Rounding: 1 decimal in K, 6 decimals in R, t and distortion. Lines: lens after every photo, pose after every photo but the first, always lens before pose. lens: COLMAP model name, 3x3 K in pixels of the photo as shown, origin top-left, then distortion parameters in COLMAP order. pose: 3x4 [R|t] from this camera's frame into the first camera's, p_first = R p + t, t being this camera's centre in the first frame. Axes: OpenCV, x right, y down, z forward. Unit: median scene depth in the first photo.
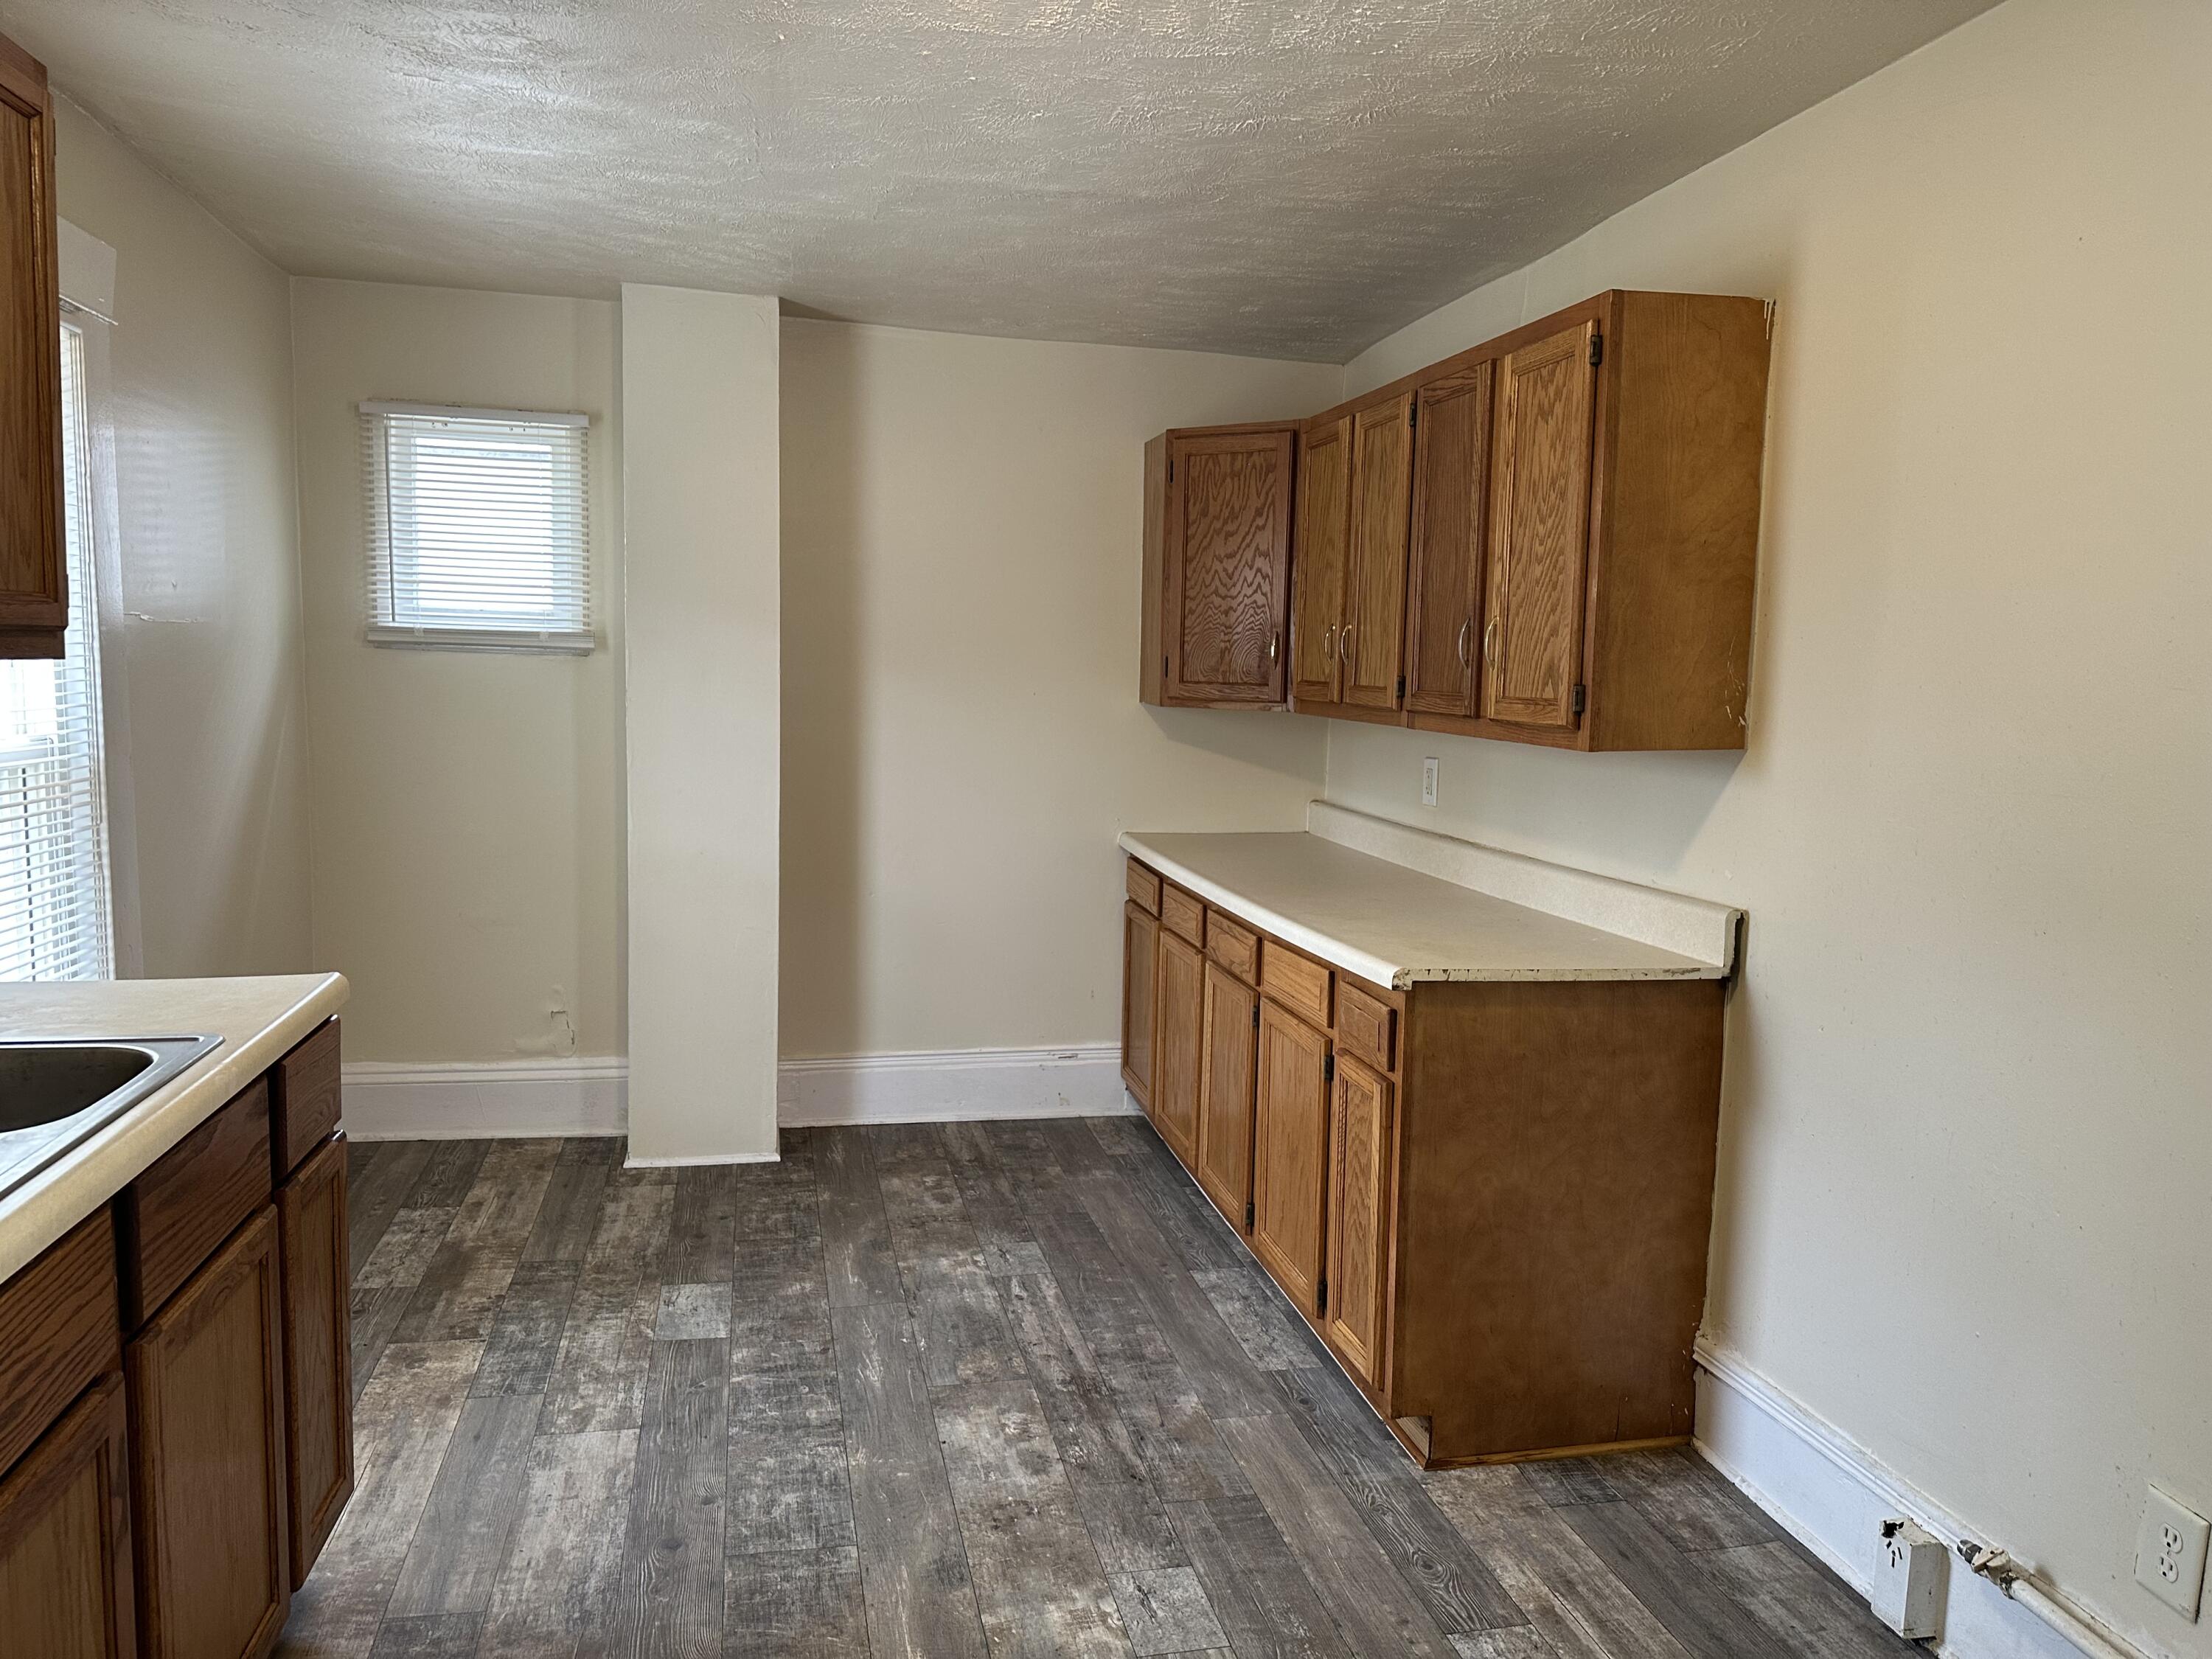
lens RADIAL K [[1548.2, 0, 1142.3], [0, 1548.2, 840.6], [0, 0, 1]] dist [0.056993, -0.117590]
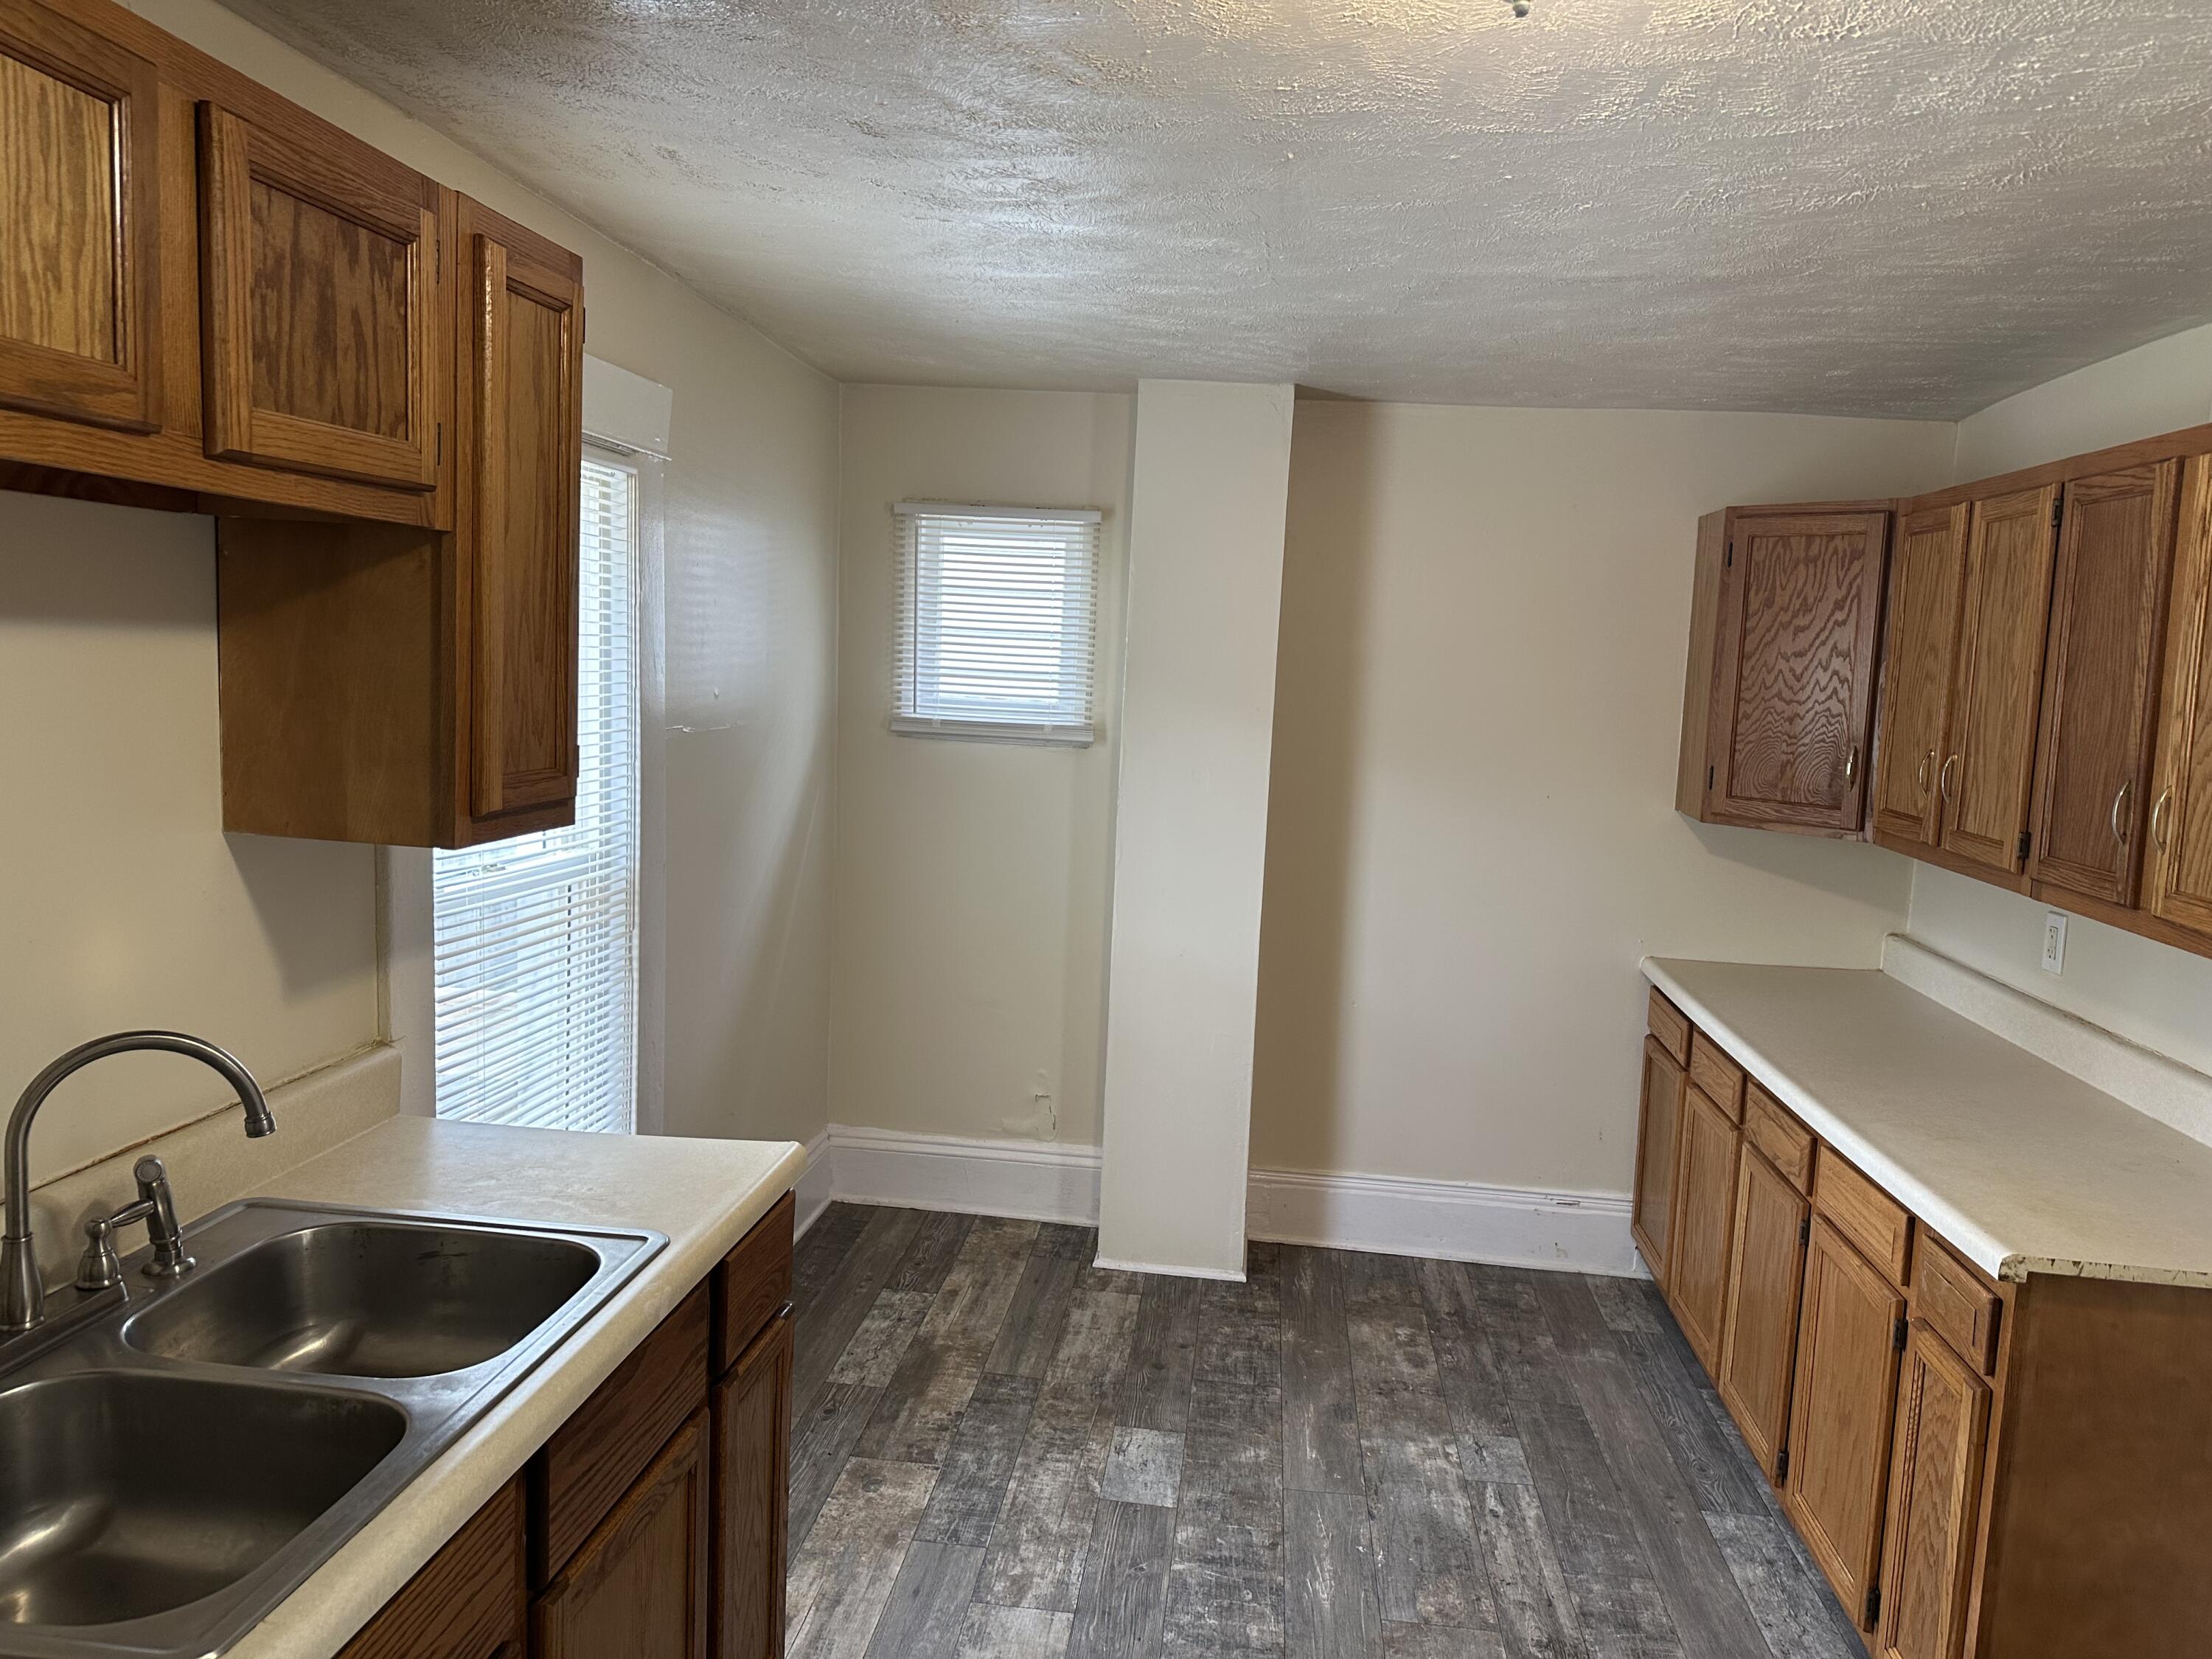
lens RADIAL K [[1572.7, 0, 1106.0], [0, 1572.7, 829.5], [0, 0, 1]] dist [0.004703, -0.034944]
pose [[0.939180, 0.050723, -0.339660, -0.003195], [-0.055510, 0.998449, -0.004384, -0.080032], [0.338911, 0.022971, 0.940538, 0.081835]]
